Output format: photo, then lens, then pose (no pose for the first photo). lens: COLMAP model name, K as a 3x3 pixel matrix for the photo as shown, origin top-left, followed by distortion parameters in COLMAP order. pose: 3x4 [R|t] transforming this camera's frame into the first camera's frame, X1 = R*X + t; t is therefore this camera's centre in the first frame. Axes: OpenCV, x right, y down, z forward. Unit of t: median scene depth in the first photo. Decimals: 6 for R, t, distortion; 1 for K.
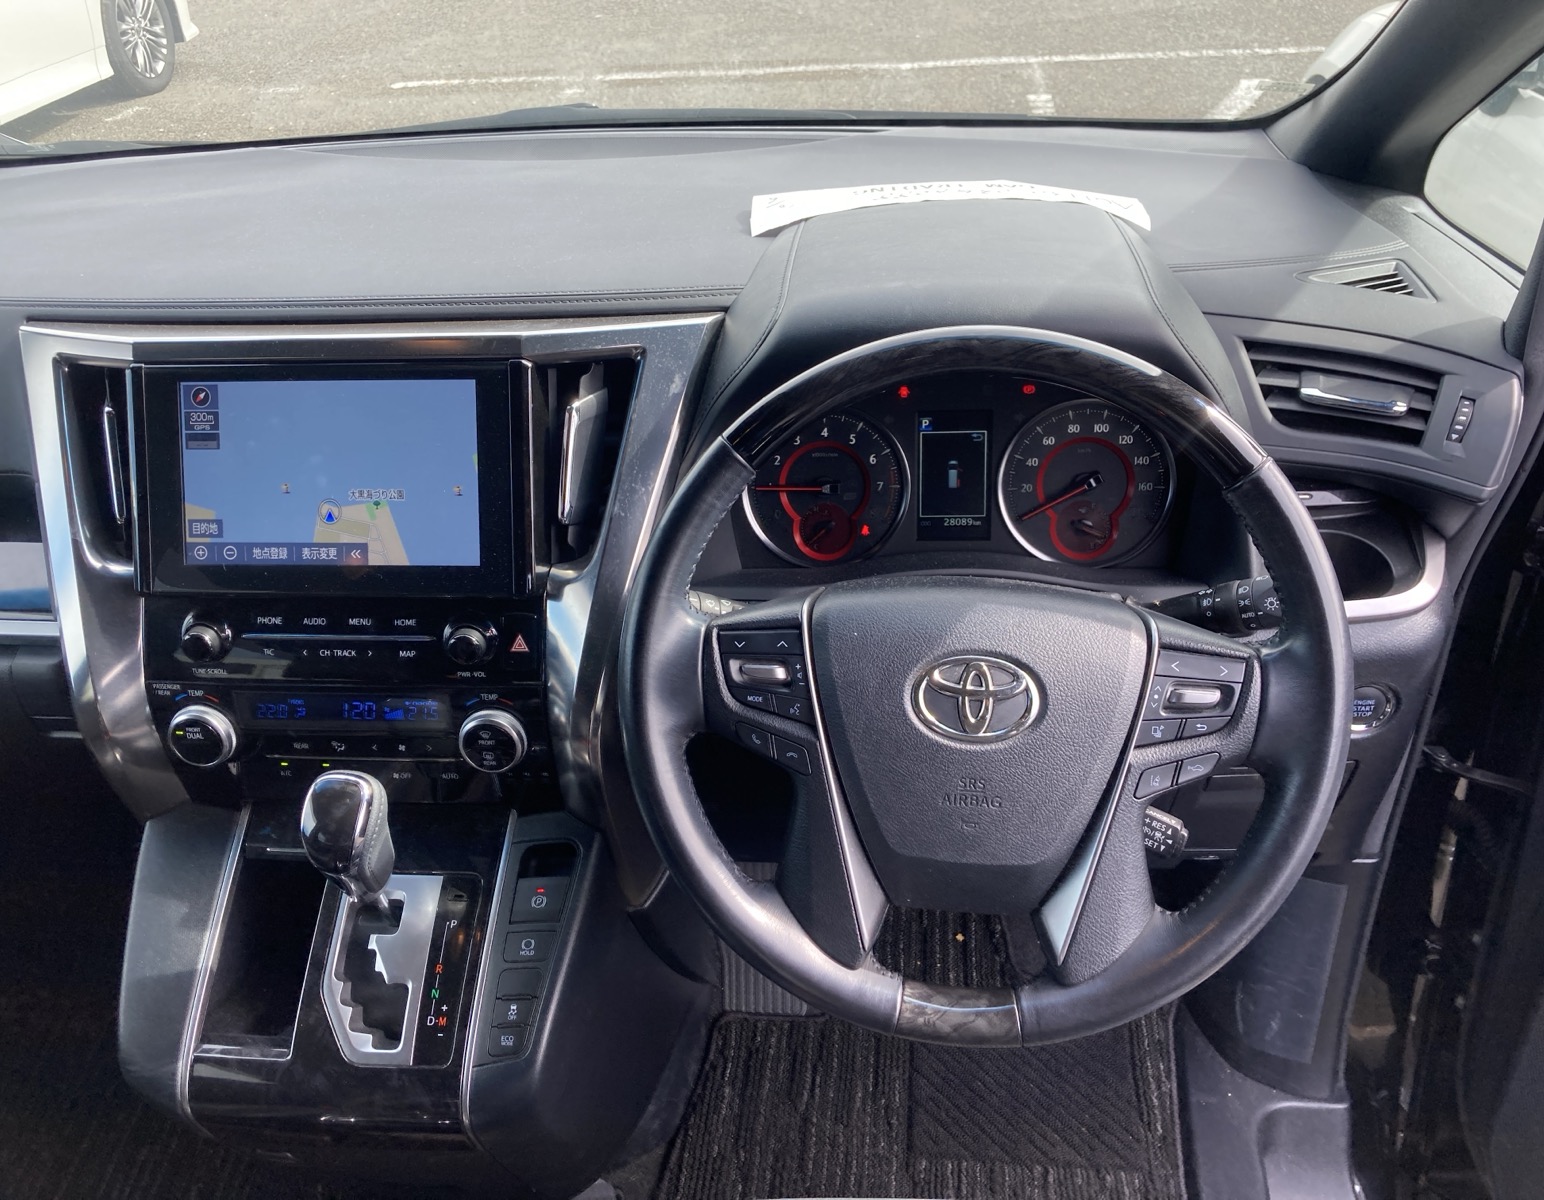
lens RADIAL K [[1490.4, 0, 773.4], [0, 1490.4, 530.5], [0, 0, 1]] dist [0.022452, -0.002269]
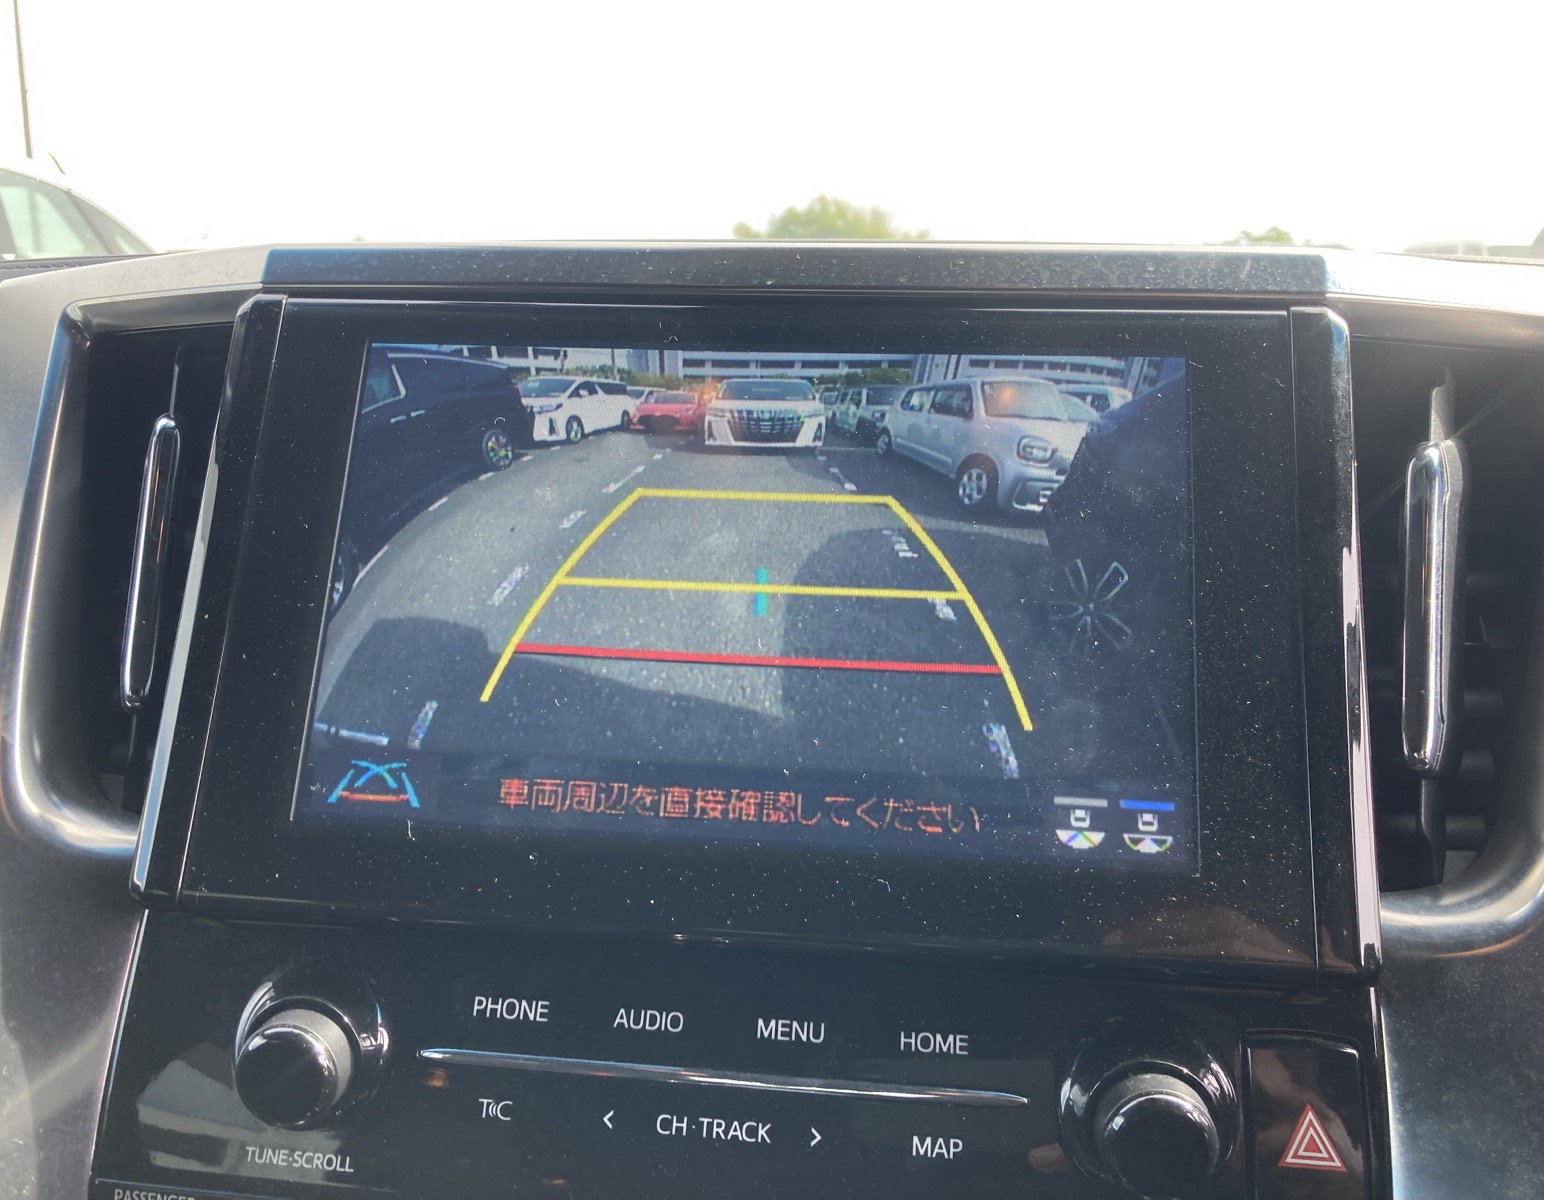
lens RADIAL K [[1333.6, 0, 756.4], [0, 1333.6, 598.2], [0, 0, 1]] dist [0.002991, 0.000564]
pose [[0.996762, 0.079834, 0.009620, -0.294615], [-0.072030, 0.939629, -0.334528, 0.070239], [-0.035746, 0.332751, 0.942337, 0.691153]]
